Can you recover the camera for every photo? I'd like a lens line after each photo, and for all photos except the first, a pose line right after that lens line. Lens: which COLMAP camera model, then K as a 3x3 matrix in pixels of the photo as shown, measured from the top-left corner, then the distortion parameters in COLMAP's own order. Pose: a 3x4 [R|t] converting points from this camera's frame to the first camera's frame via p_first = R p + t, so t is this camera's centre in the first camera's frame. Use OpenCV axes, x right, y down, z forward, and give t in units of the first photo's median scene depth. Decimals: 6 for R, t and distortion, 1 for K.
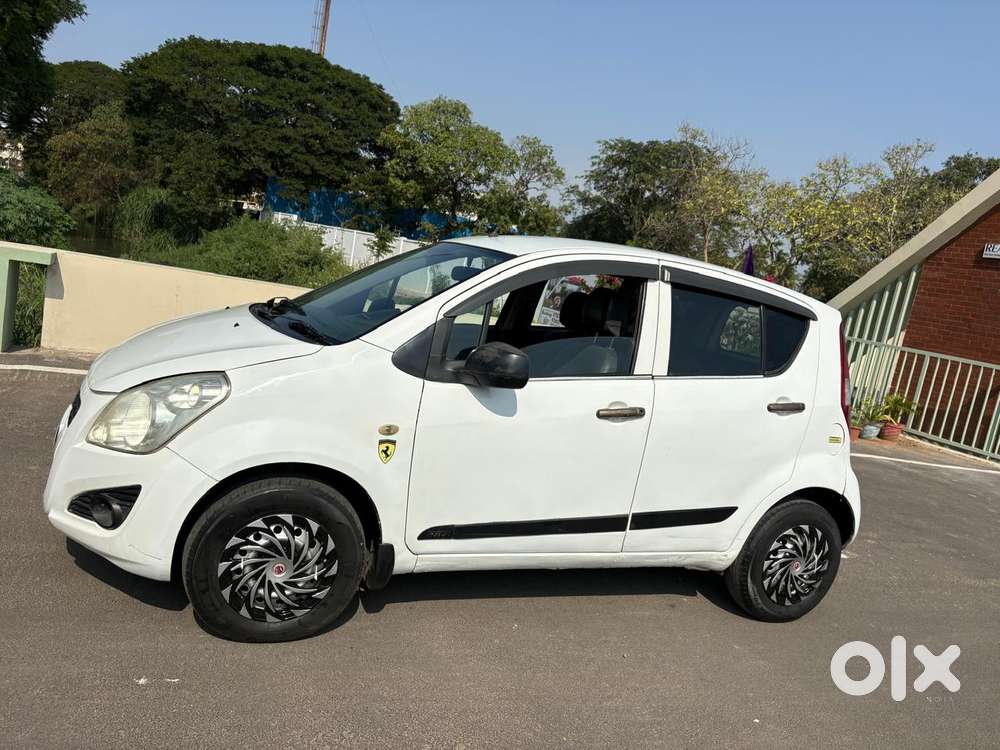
lens RADIAL K [[759.1, 0, 497.5], [0, 759.1, 377.6], [0, 0, 1]] dist [0.050008, -0.052420]
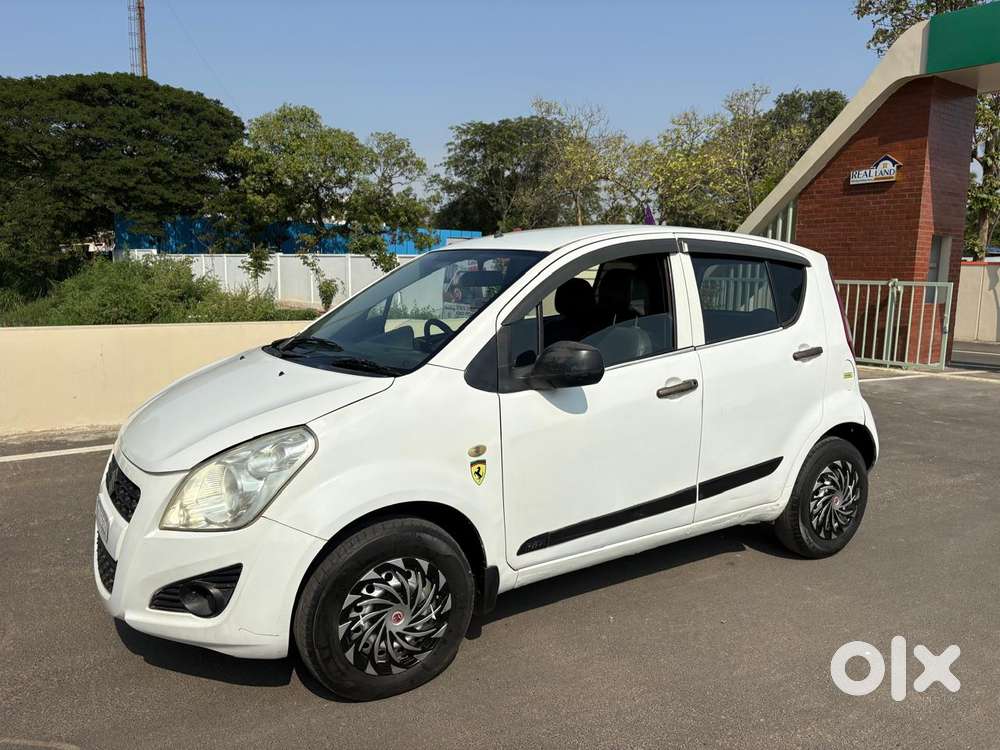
lens RADIAL K [[759.1, 0, 499.7], [0, 759.1, 377.3], [0, 0, 1]] dist [0.050008, -0.052420]
pose [[0.972069, -0.186491, 0.142485, -0.165961], [0.184752, 0.982455, 0.025455, -0.029803], [-0.144733, 0.001580, 0.989470, 0.027273]]
